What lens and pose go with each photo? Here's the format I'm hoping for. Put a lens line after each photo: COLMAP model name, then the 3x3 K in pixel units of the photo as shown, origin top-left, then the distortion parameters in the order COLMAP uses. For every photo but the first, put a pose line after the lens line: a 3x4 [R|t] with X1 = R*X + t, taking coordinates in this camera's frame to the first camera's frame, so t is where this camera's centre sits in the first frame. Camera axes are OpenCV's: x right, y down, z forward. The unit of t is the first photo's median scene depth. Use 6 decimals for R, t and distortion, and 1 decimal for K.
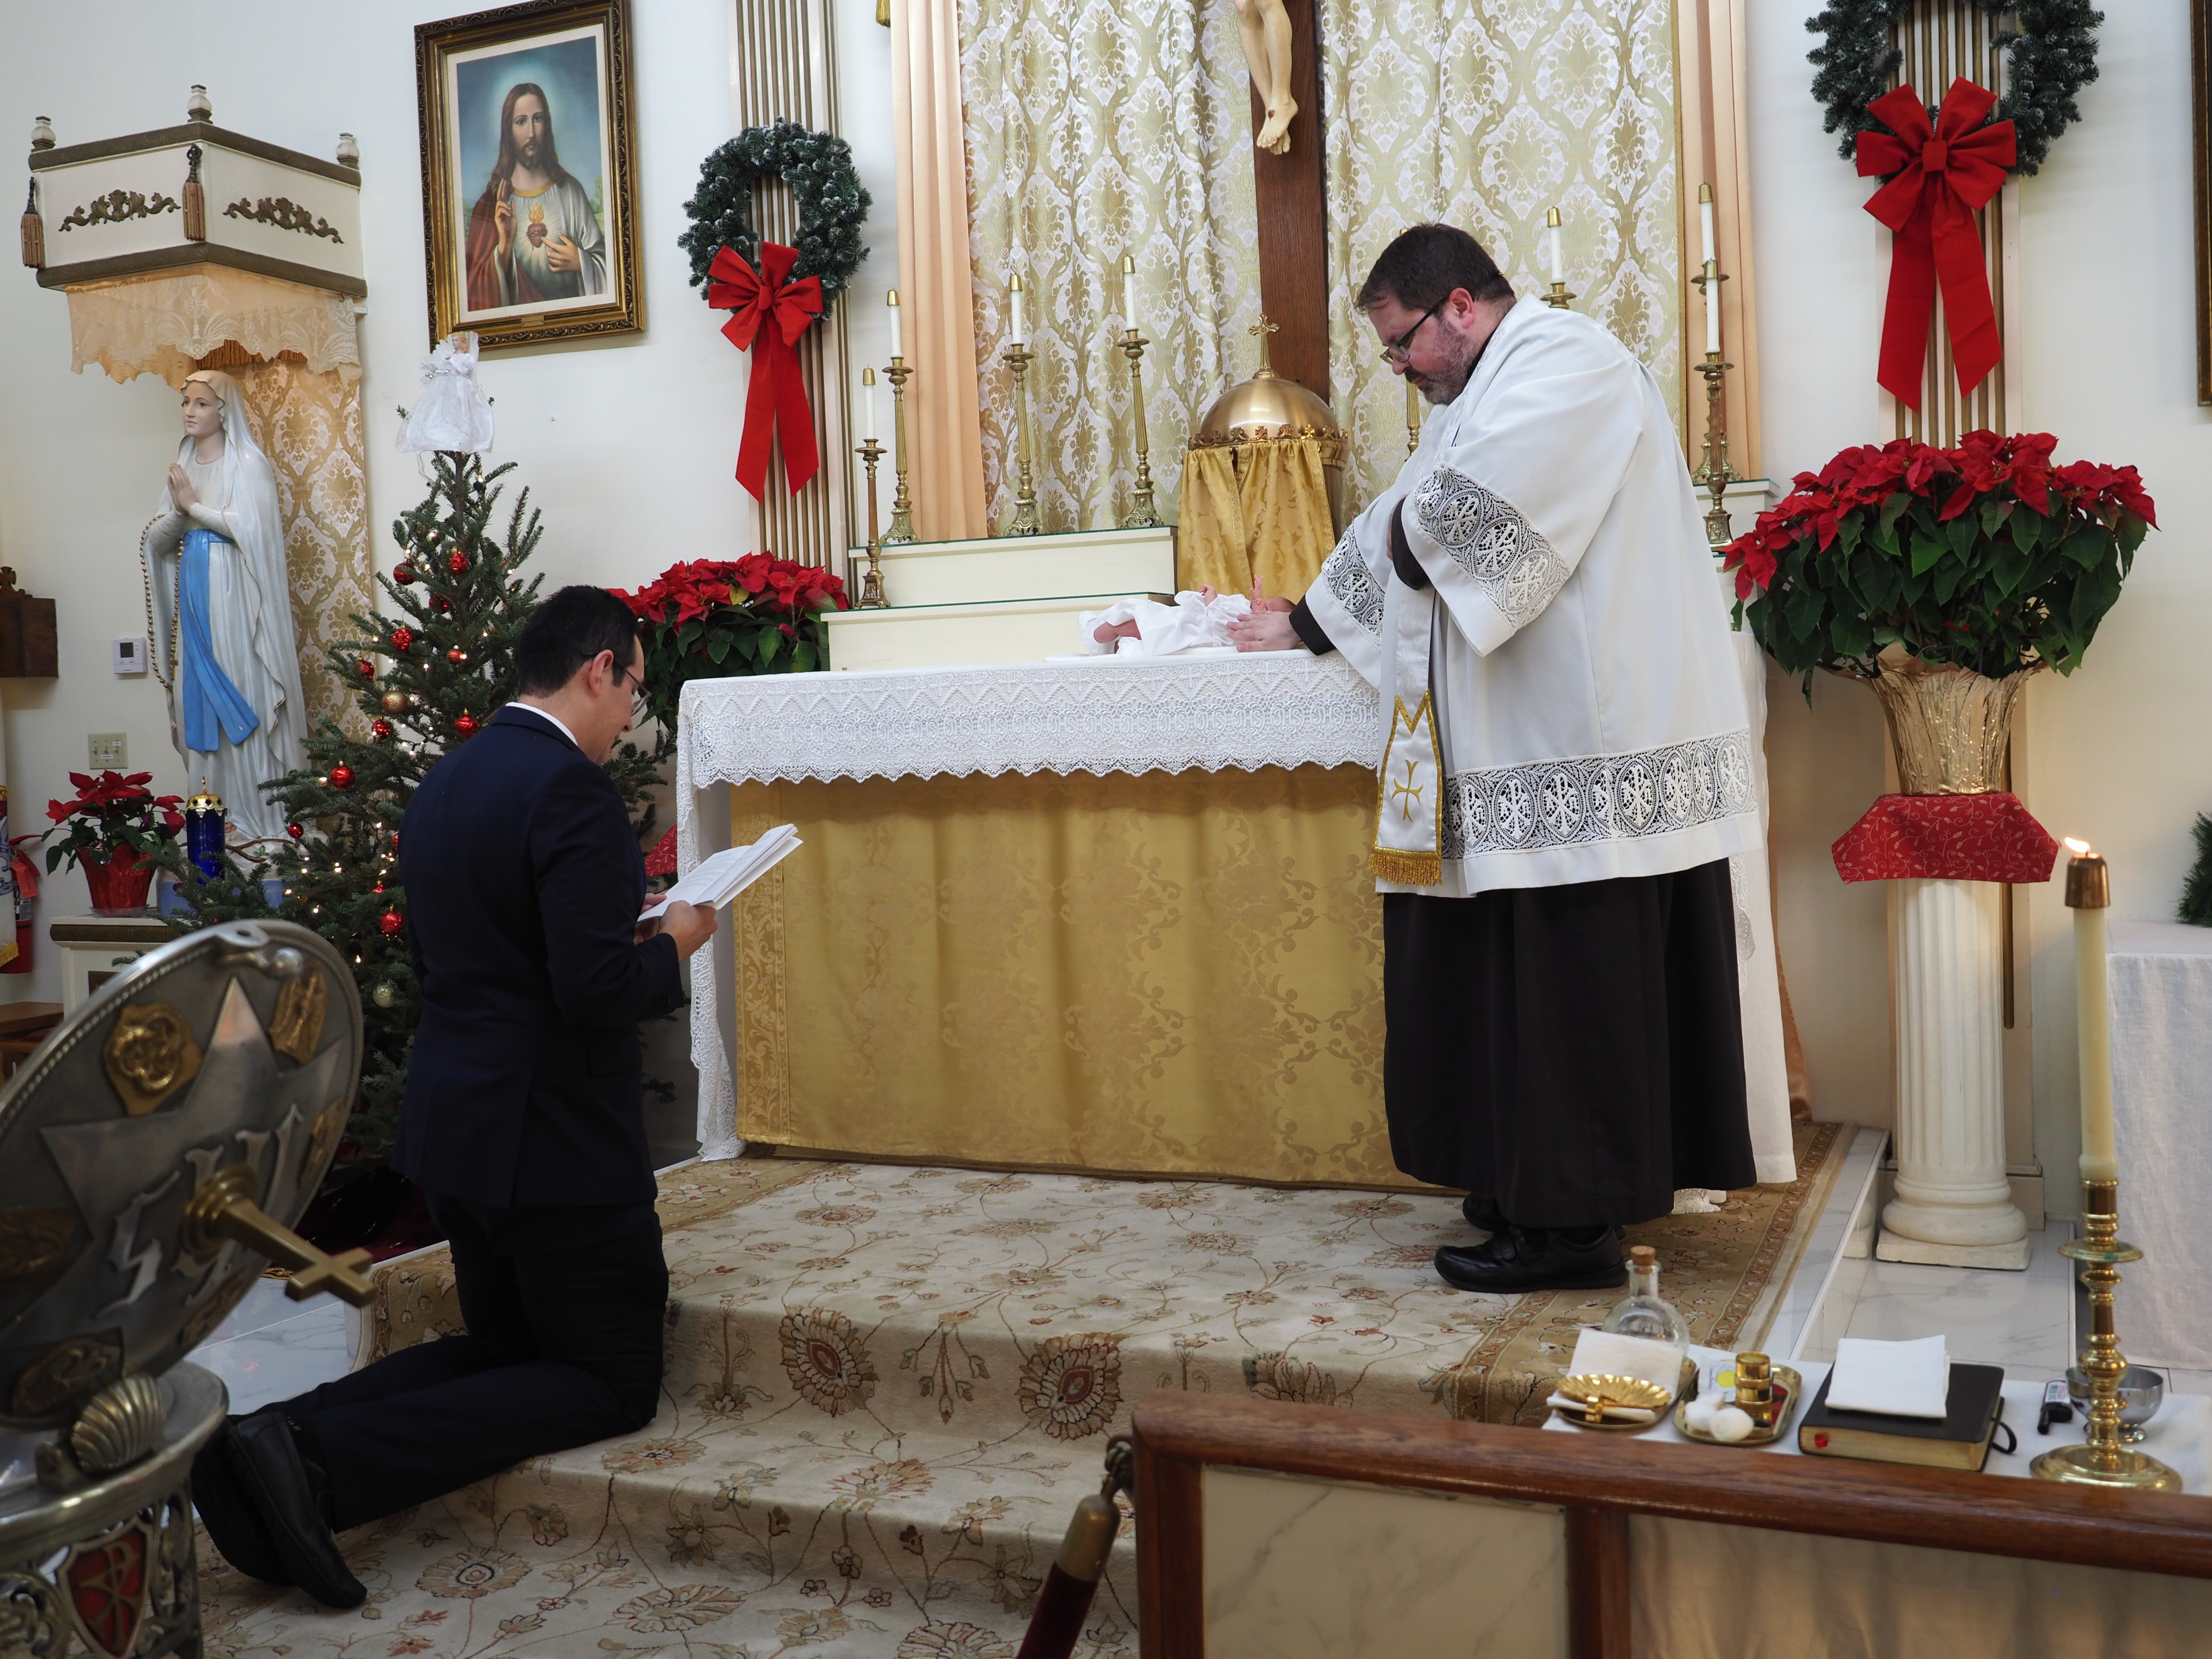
lens RADIAL K [[2173.5, 0, 1106.0], [0, 2173.5, 829.5], [0, 0, 1]] dist [0.004543, -0.019193]
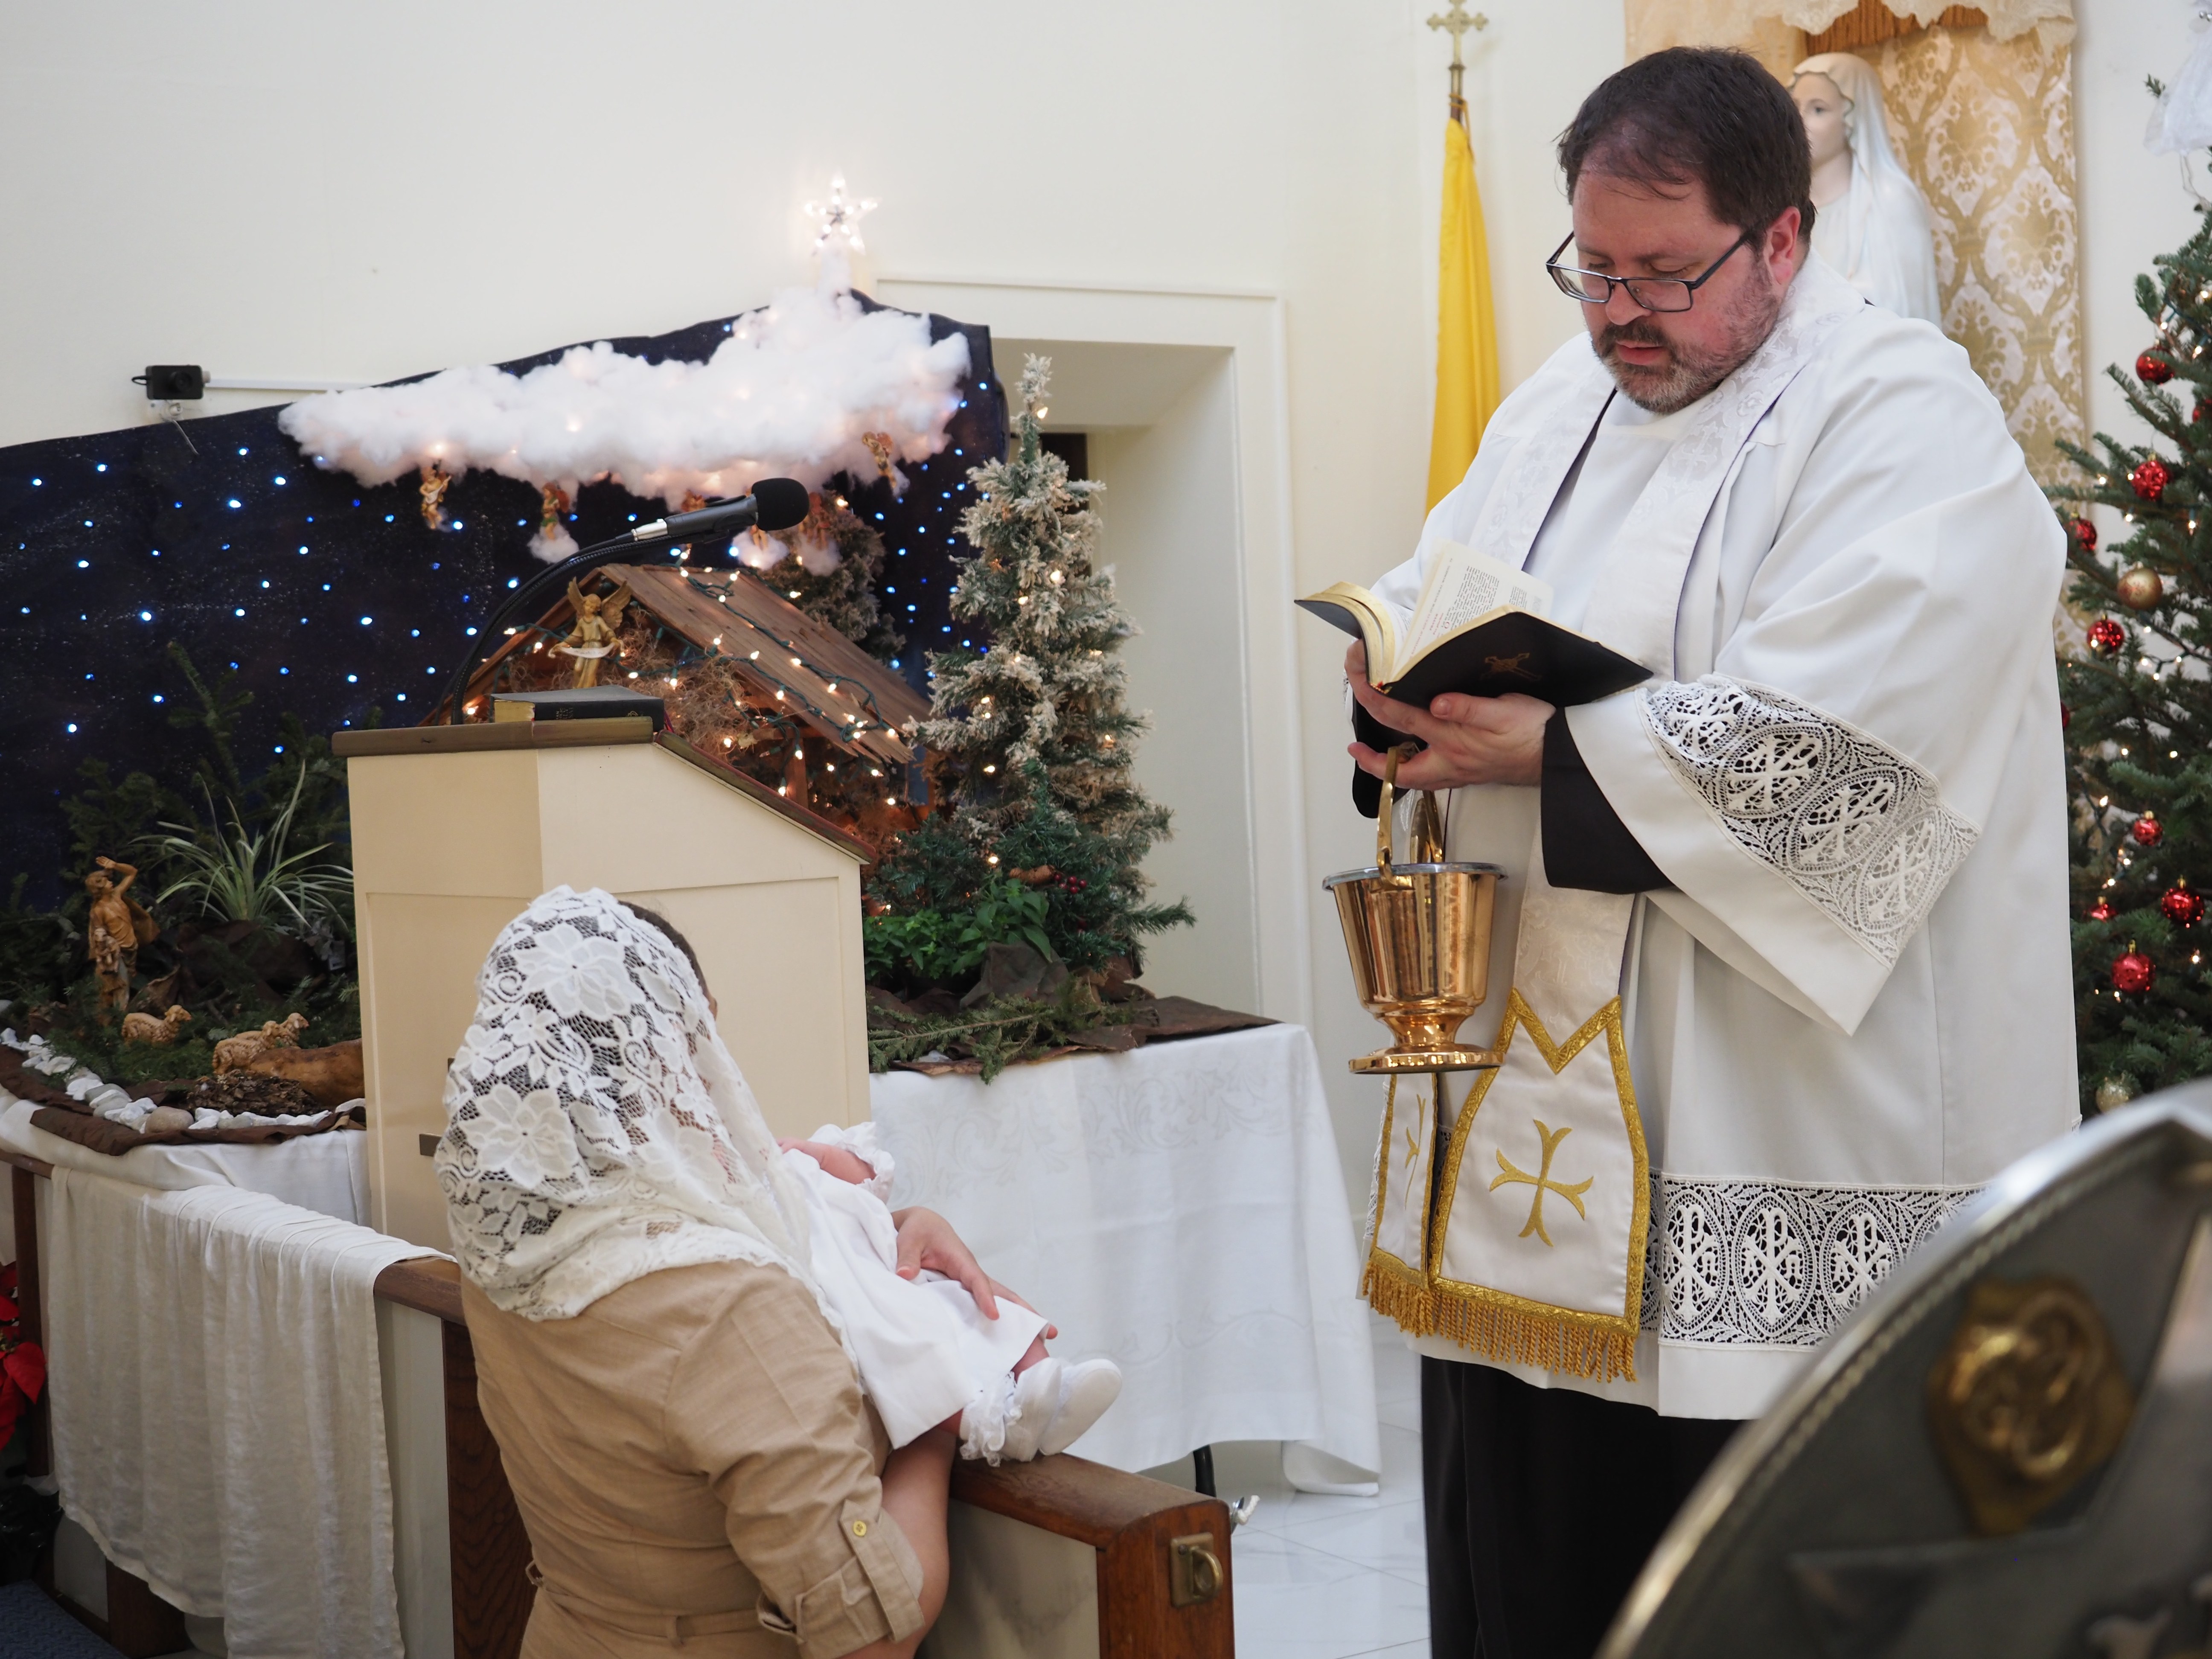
lens RADIAL K [[3177.0, 0, 1101.4], [0, 3177.0, 830.1], [0, 0, 1]] dist [0.005301, -0.029027]
pose [[0.837519, 0.024289, -0.545868, -0.088063], [-0.016993, 0.999686, 0.018409, -0.005022], [0.546144, -0.006142, 0.837669, 0.132409]]
